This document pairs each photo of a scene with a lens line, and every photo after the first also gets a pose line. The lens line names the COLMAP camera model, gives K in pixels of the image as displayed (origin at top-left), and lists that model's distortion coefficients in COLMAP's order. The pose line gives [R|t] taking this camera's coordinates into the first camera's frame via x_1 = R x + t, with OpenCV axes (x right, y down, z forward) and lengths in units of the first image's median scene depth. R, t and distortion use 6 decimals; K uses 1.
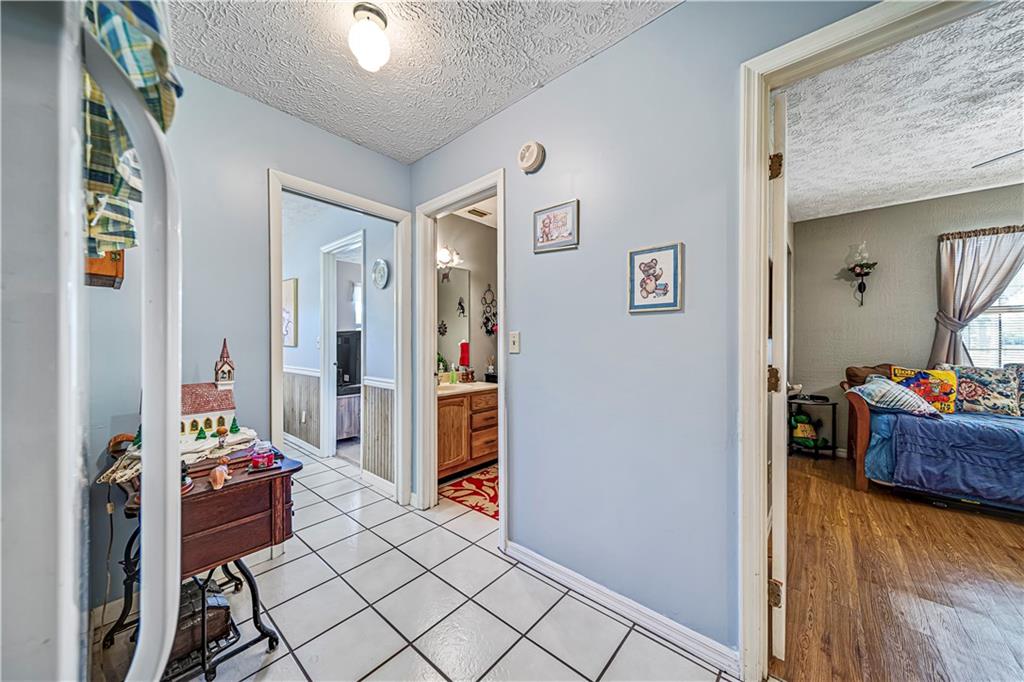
lens RADIAL K [[356.3, 0, 511.2], [0, 356.3, 342.4], [0, 0, 1]] dist [-0.007610, -0.000285]
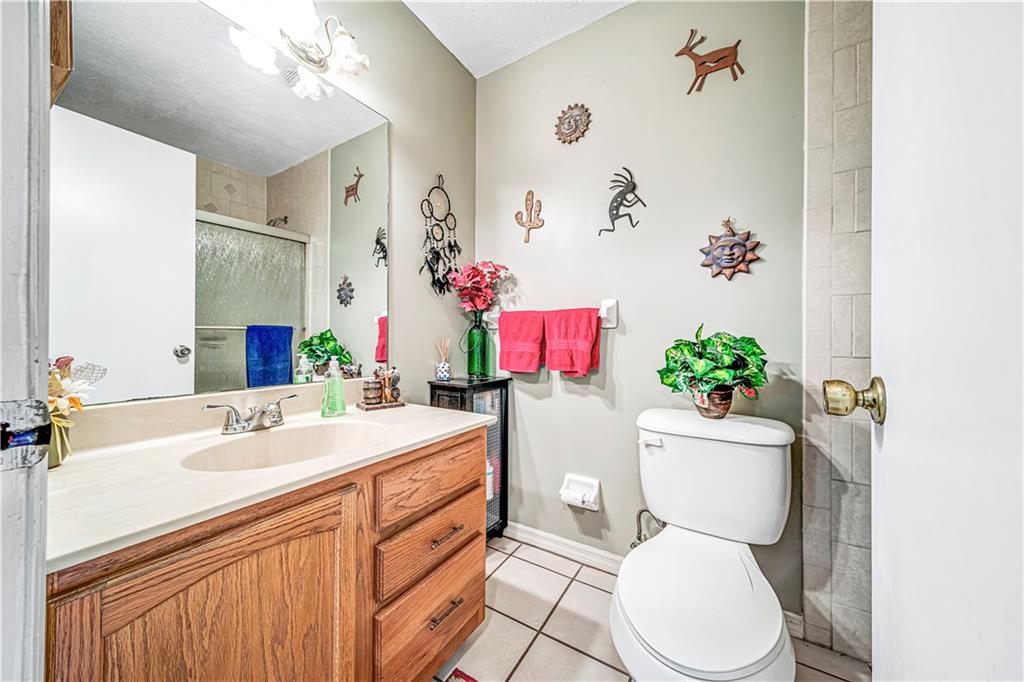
lens RADIAL K [[356.3, 0, 514.6], [0, 356.3, 339.1], [0, 0, 1]] dist [-0.007610, -0.000285]
pose [[0.986520, 0.004142, 0.163589, -0.042206], [-0.003761, 0.999989, -0.002639, 0.037758], [-0.163598, 0.001988, 0.986525, 0.559305]]
